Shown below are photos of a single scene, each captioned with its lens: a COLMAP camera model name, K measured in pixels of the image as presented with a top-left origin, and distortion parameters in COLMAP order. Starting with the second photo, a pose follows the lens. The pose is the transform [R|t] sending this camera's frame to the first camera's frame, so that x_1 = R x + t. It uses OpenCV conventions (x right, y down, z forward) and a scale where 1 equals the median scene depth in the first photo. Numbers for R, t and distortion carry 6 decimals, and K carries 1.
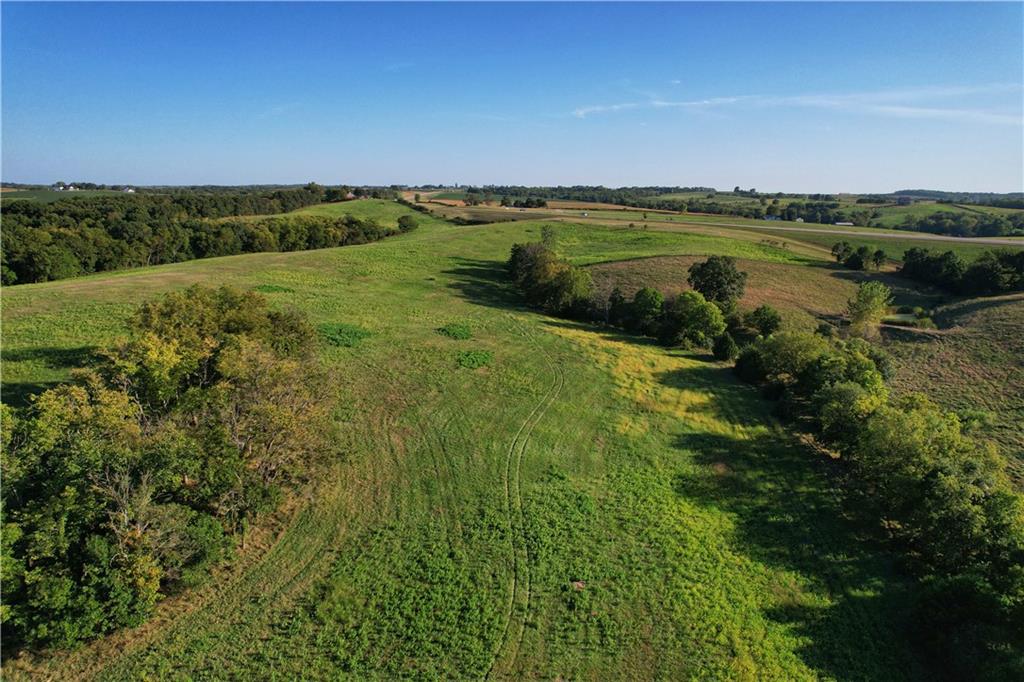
lens RADIAL K [[655.0, 0, 512.6], [0, 655.0, 335.6], [0, 0, 1]] dist [-0.074984, 0.069421]
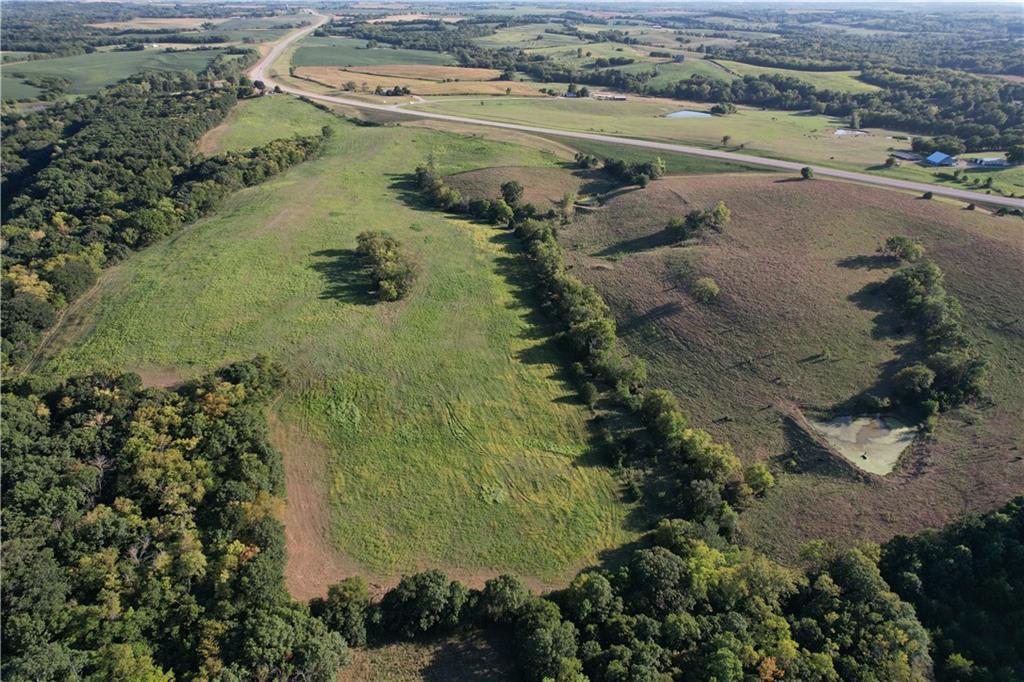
lens RADIAL K [[655.0, 0, 512.6], [0, 655.0, 335.6], [0, 0, 1]] dist [-0.074984, 0.069421]
pose [[0.972141, -0.114886, 0.204312, -0.275503], [0.055530, 0.959714, 0.275436, -0.274252], [-0.227724, -0.256417, 0.939357, -1.623418]]
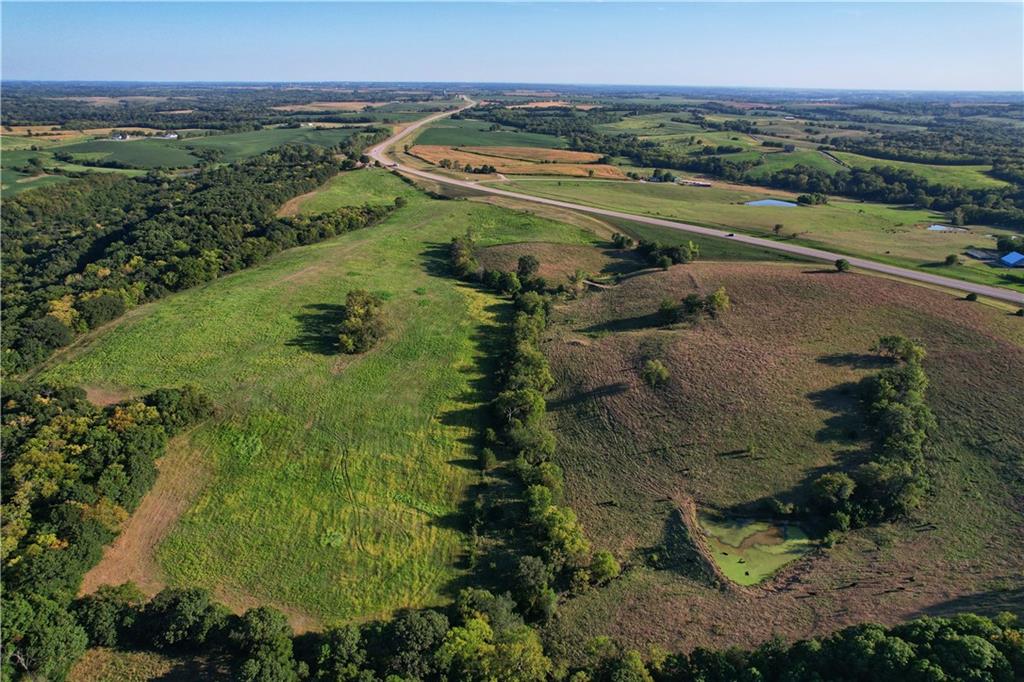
lens RADIAL K [[655.0, 0, 512.6], [0, 655.0, 335.6], [0, 0, 1]] dist [-0.074984, 0.069421]
pose [[0.999957, -0.004601, 0.008104, 0.271790], [0.003289, 0.987910, 0.154994, -0.237246], [-0.008720, -0.154961, 0.987882, -1.739153]]
